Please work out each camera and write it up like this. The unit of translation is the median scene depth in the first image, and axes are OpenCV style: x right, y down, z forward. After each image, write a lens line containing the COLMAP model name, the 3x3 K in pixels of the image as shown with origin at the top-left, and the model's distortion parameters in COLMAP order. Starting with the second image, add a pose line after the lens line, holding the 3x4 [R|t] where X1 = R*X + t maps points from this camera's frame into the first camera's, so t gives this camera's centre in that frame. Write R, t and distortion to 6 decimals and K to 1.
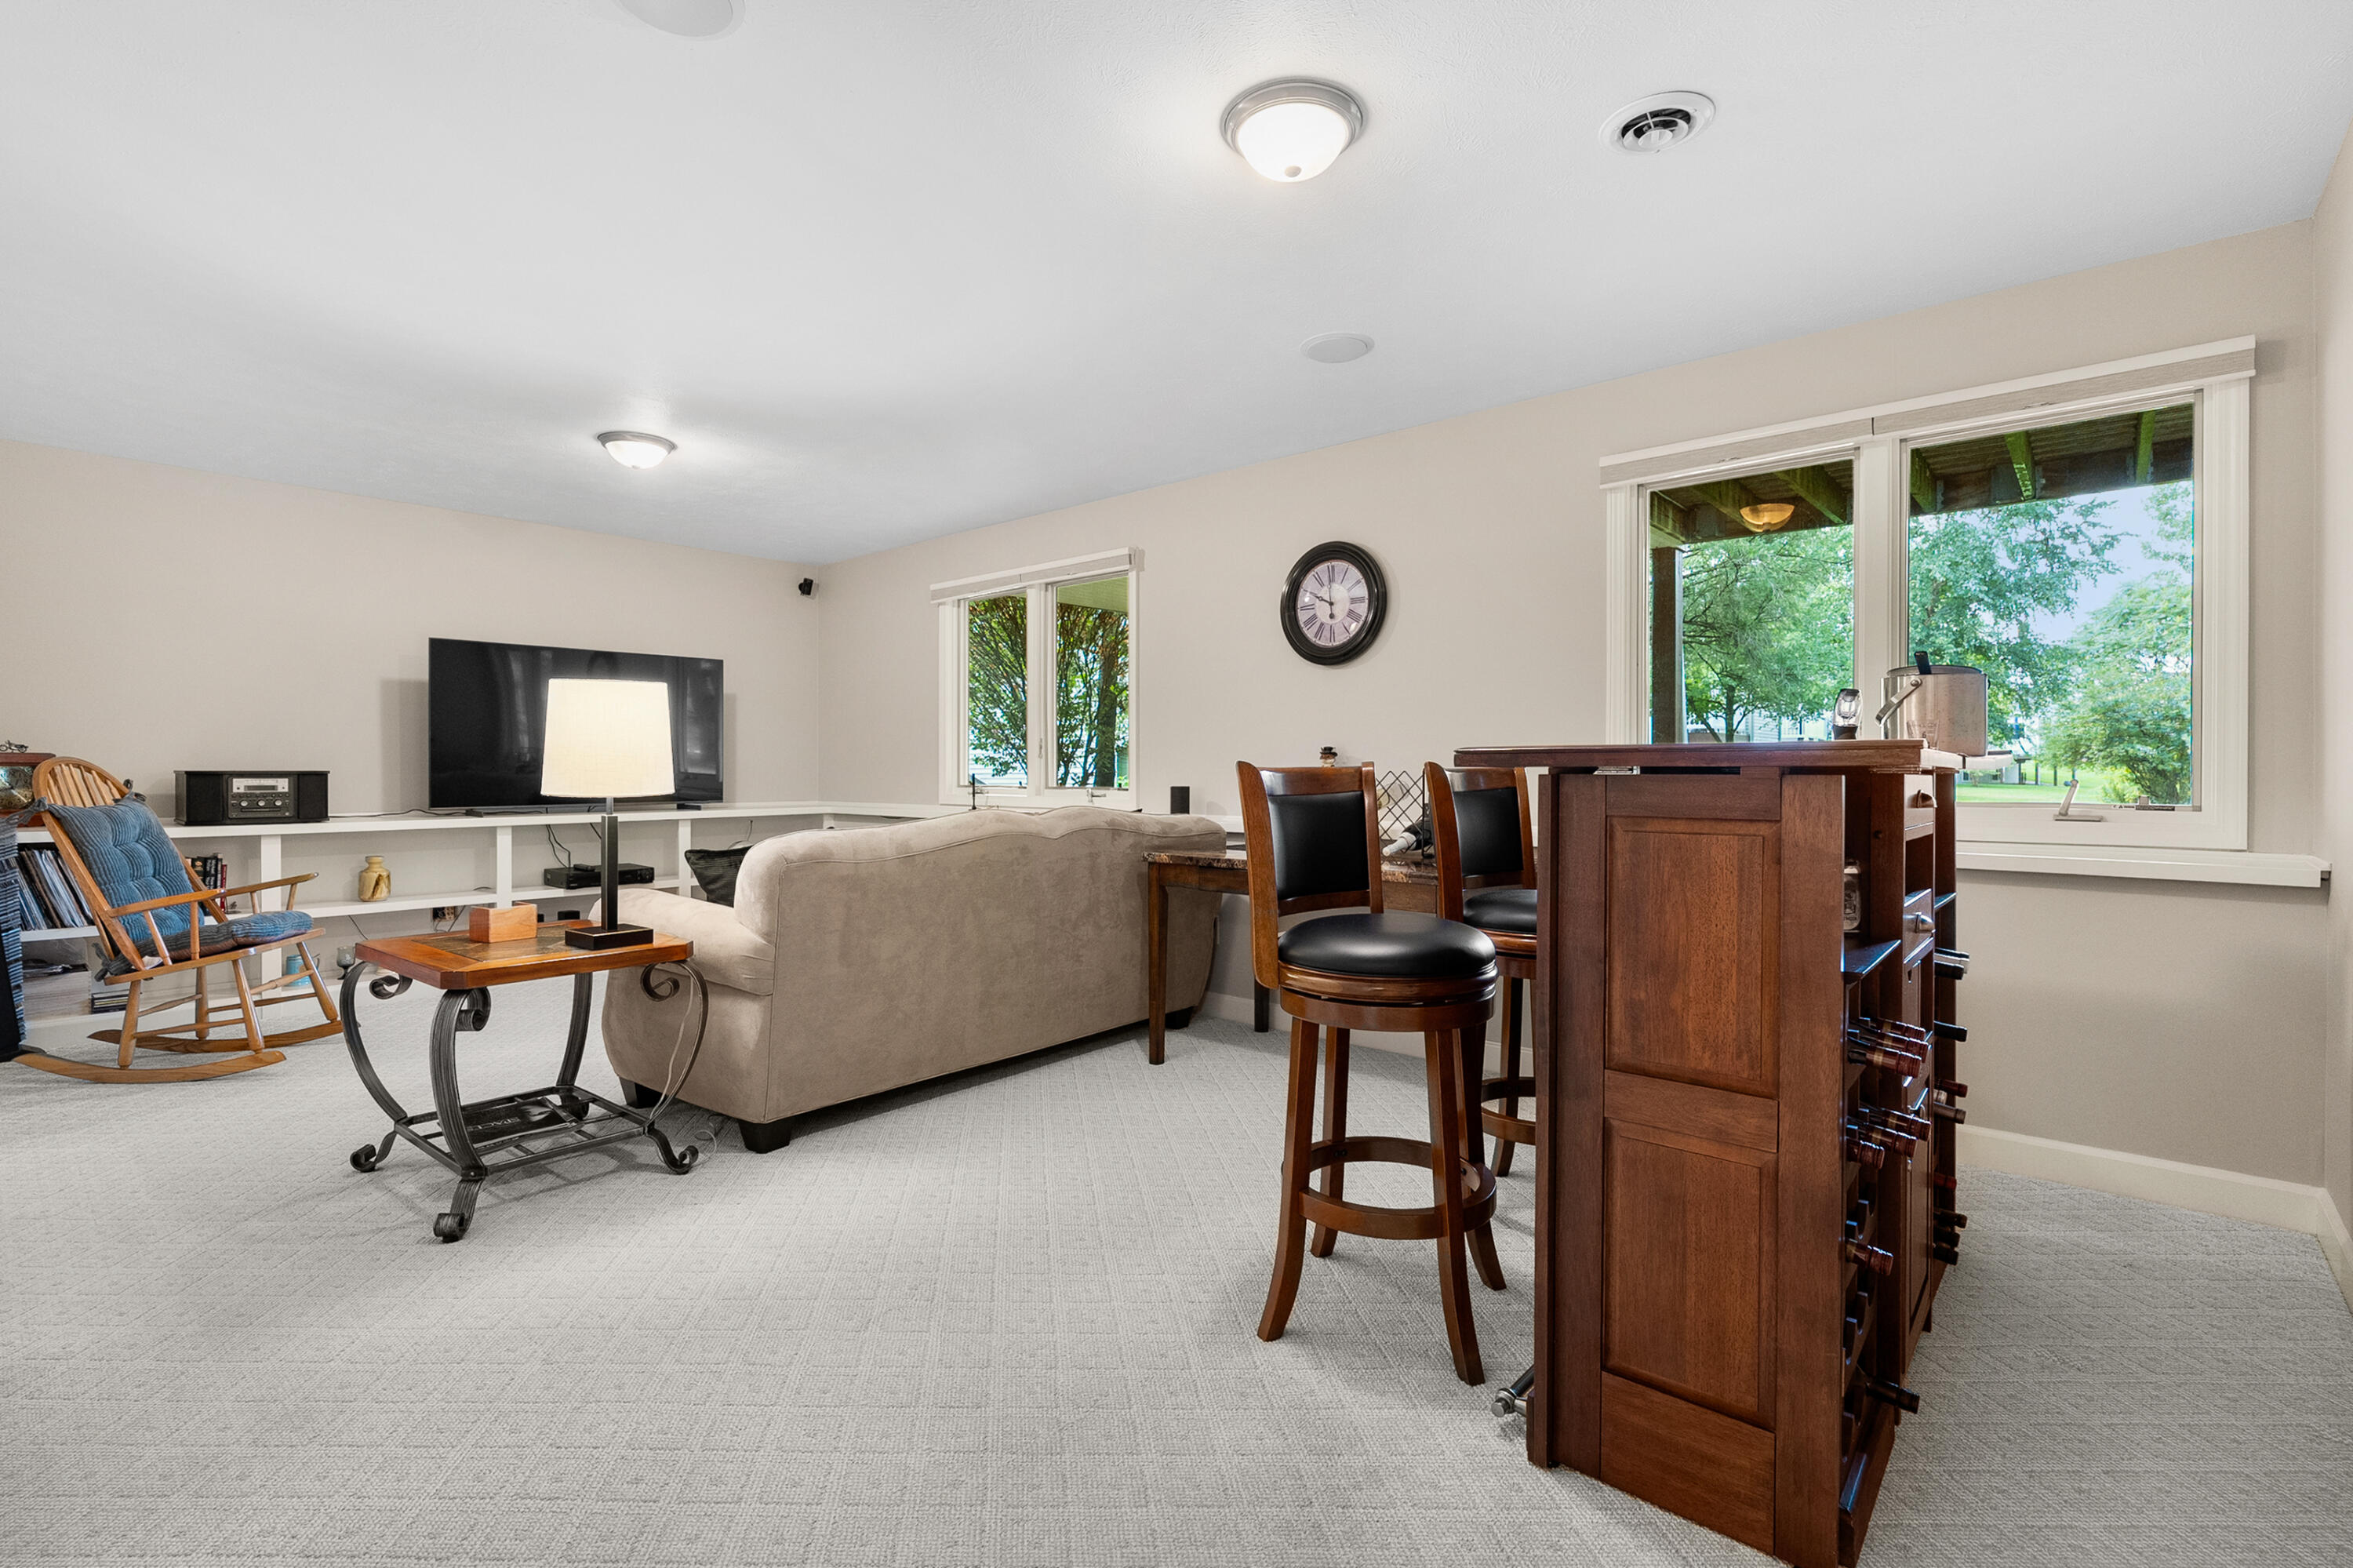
lens RADIAL K [[1081.4, 0, 1180.4], [0, 1081.4, 775.9], [0, 0, 1]] dist [-0.003051, 0.000070]
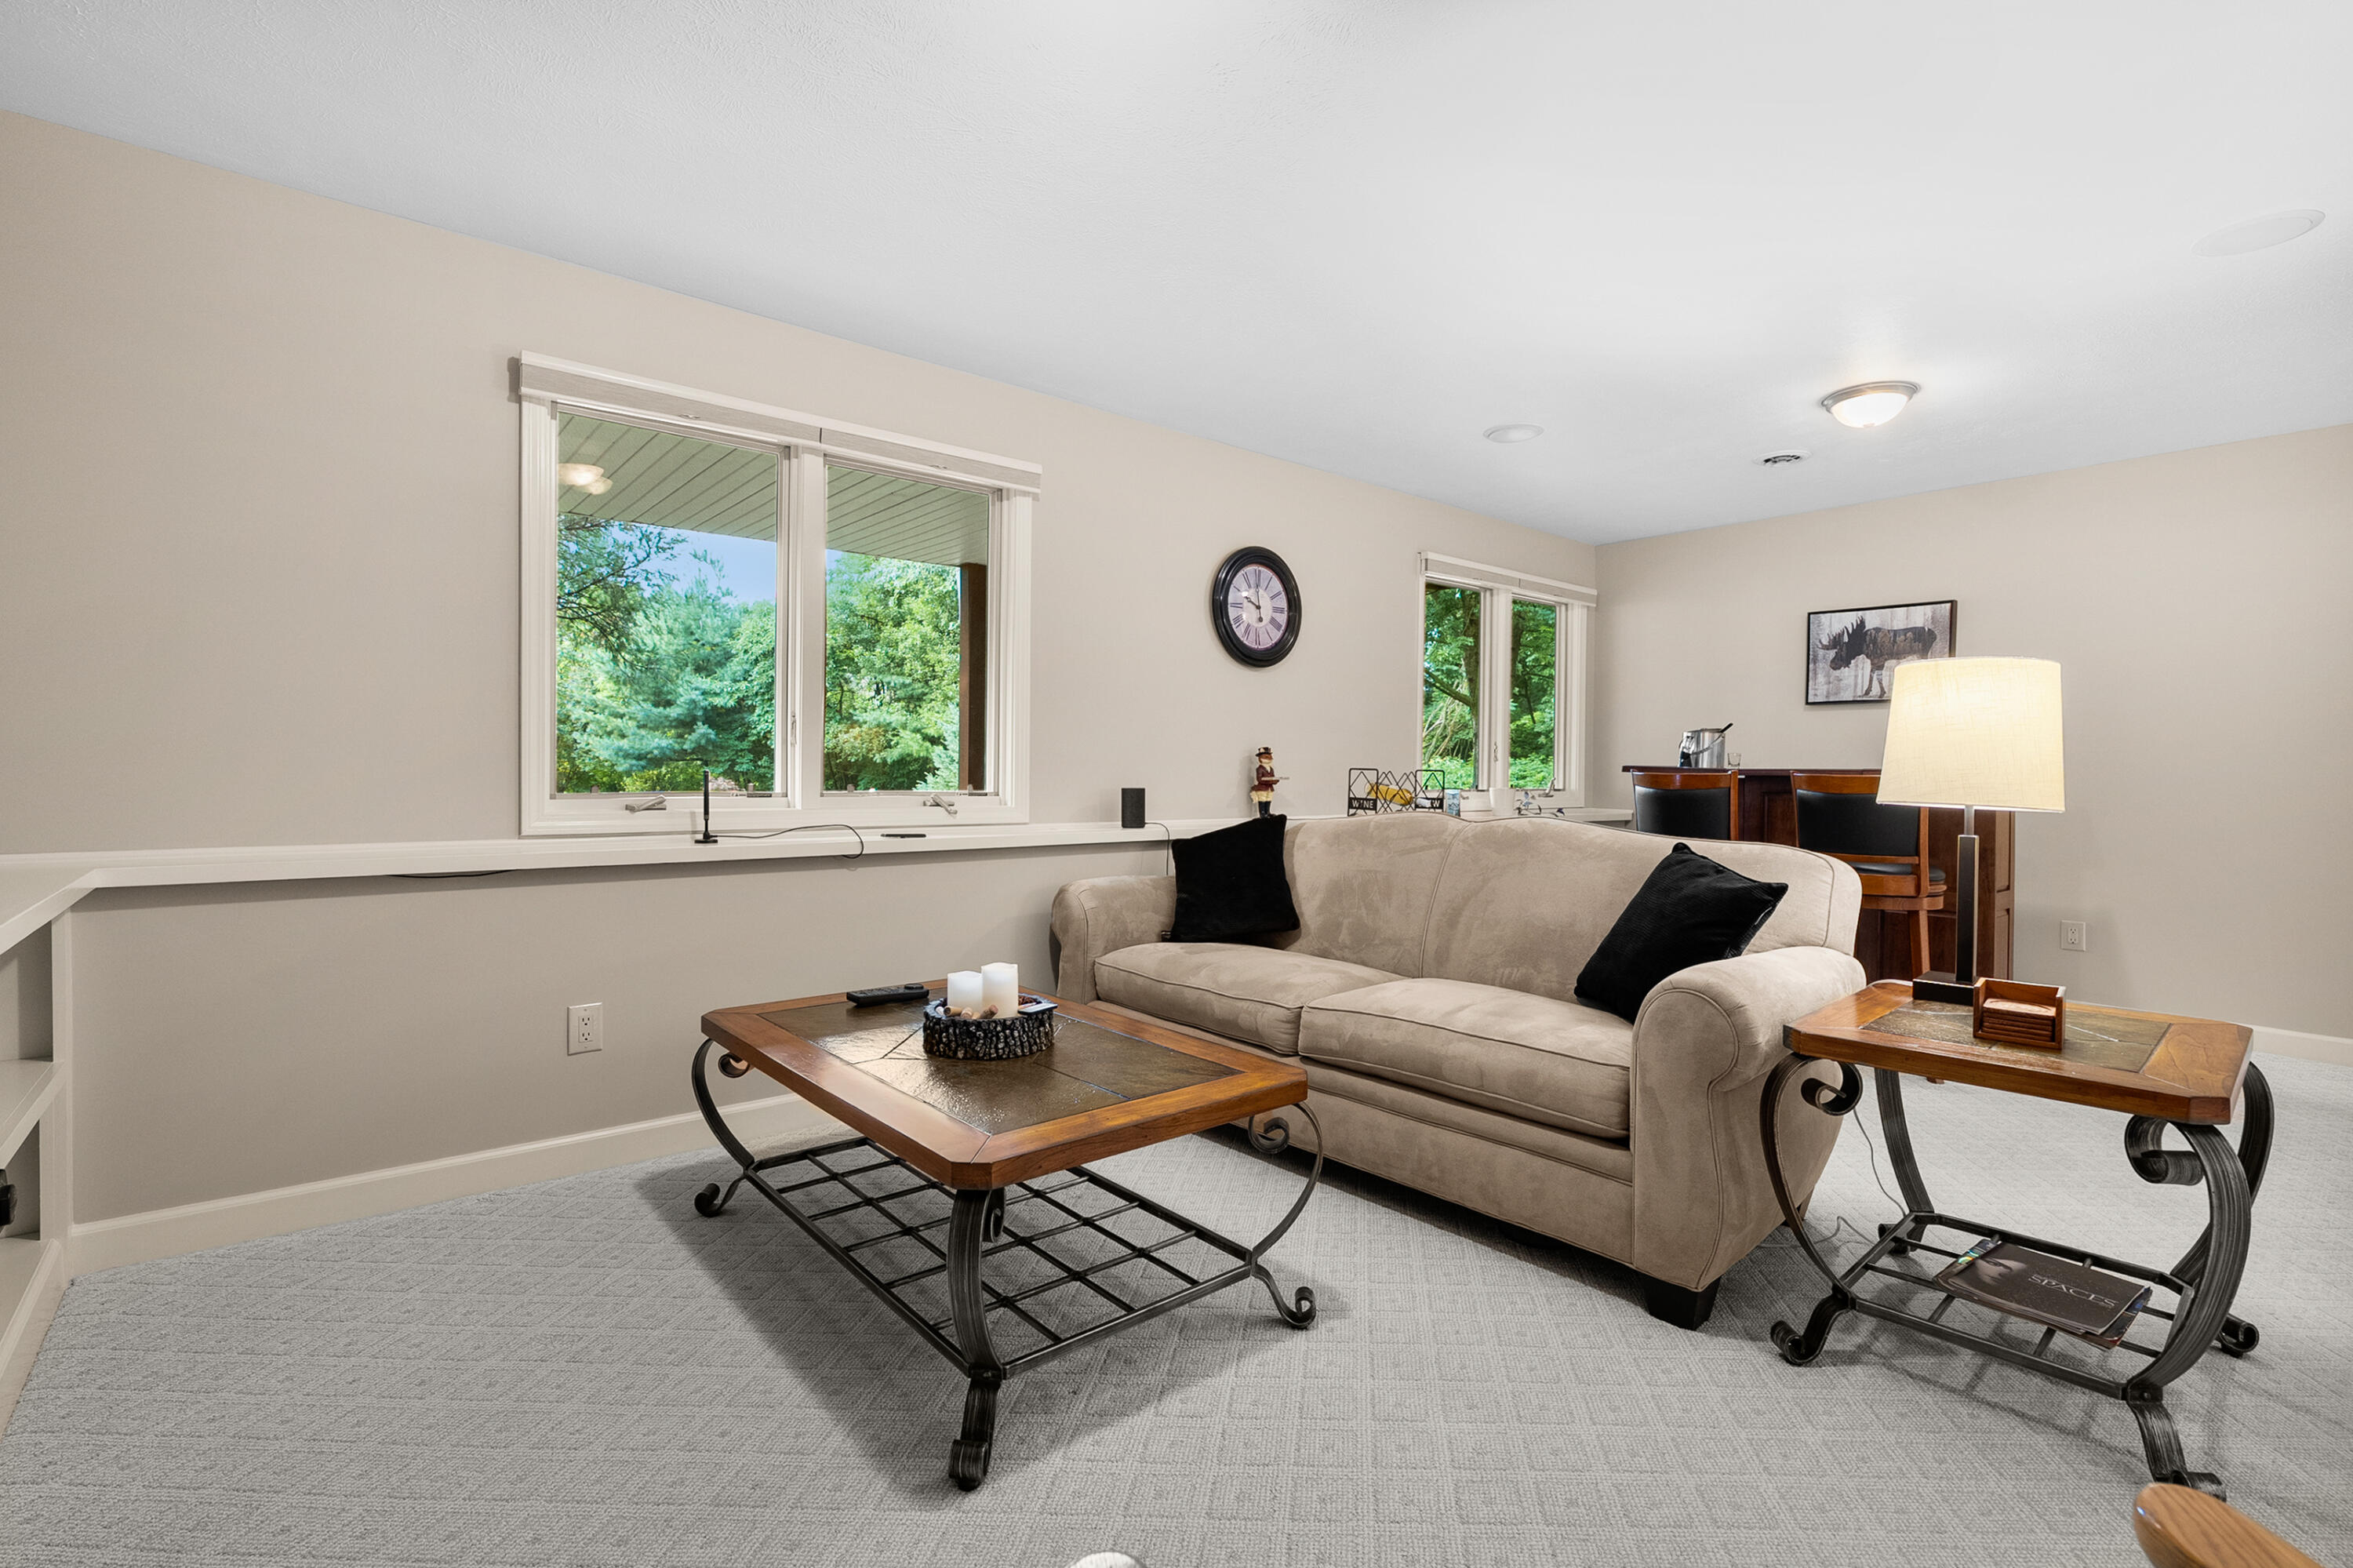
lens RADIAL K [[1081.4, 0, 1180.4], [0, 1081.4, 775.9], [0, 0, 1]] dist [-0.003051, 0.000070]
pose [[0.149255, -0.005079, 0.988786, -0.878188], [-0.005321, 0.999968, 0.005940, -0.005635], [-0.988784, -0.006148, 0.149223, 0.913416]]
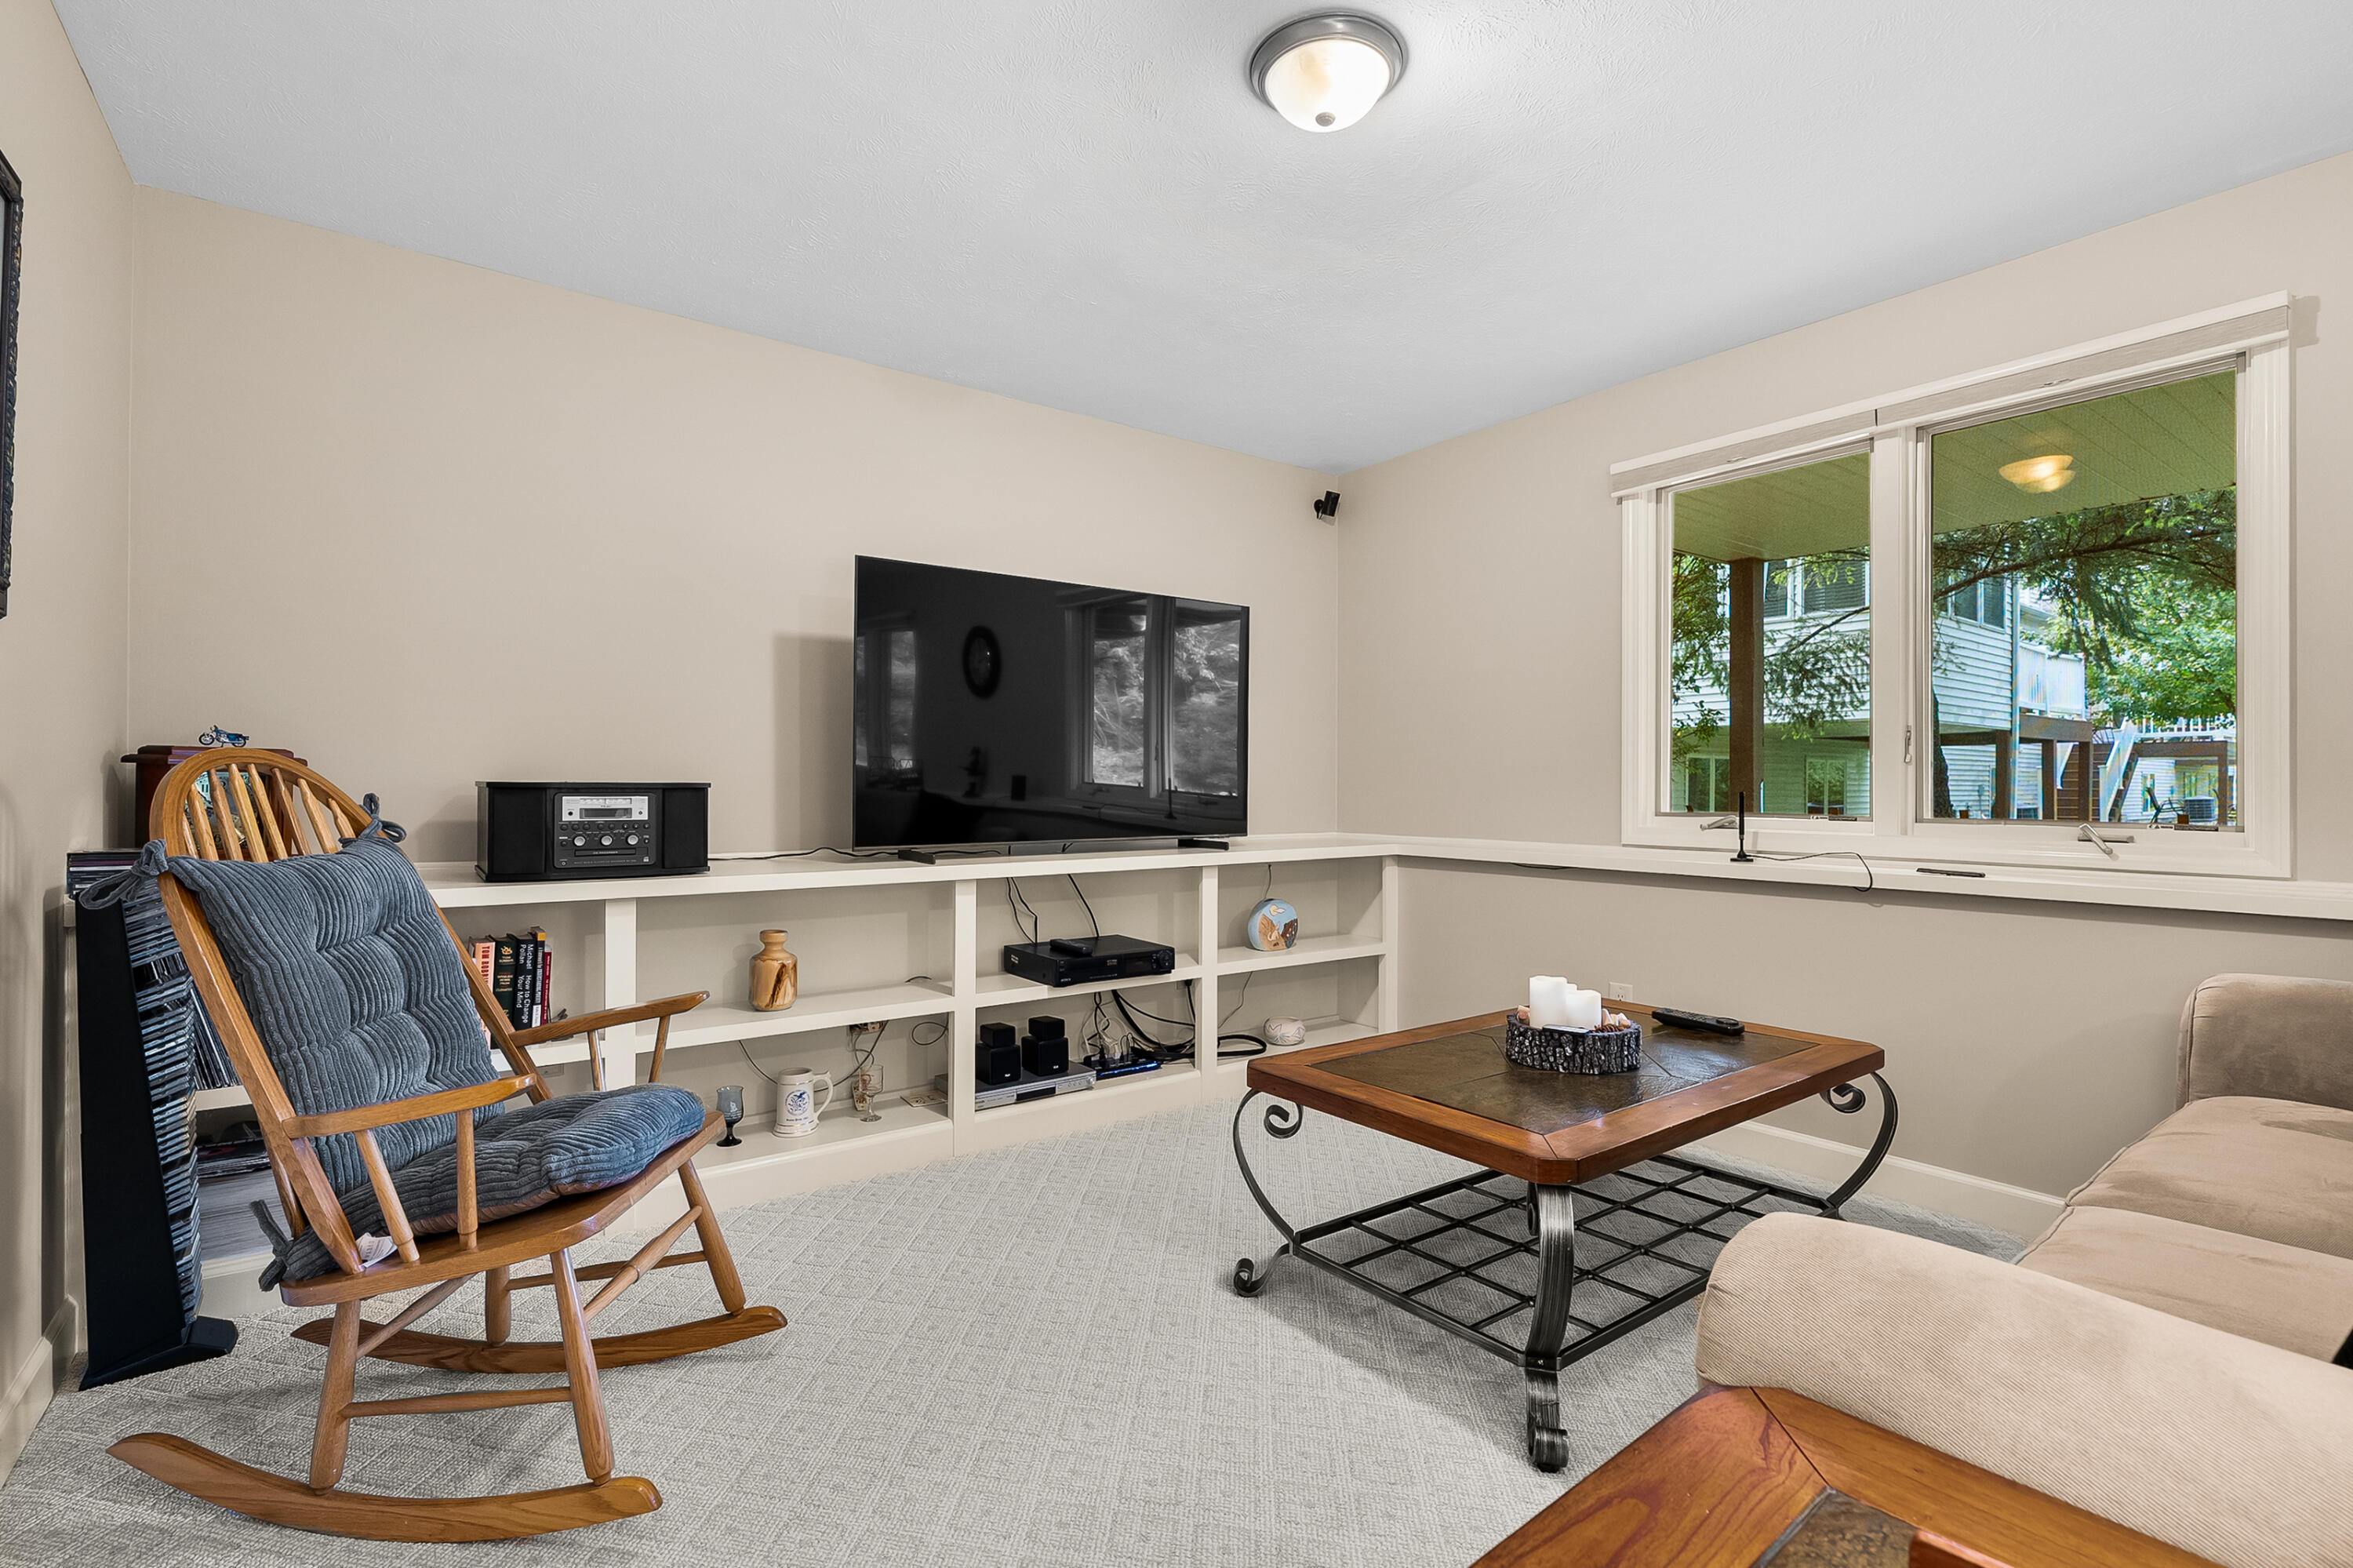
lens RADIAL K [[1079.8, 0, 1171.9], [0, 1079.8, 785.7], [0, 0, 1]] dist [-0.003216, -0.000253]
pose [[0.976555, 0.004014, -0.215229, -0.457718], [-0.005533, 0.999964, -0.006459, -0.000981], [0.215195, 0.007499, 0.976542, 0.531468]]
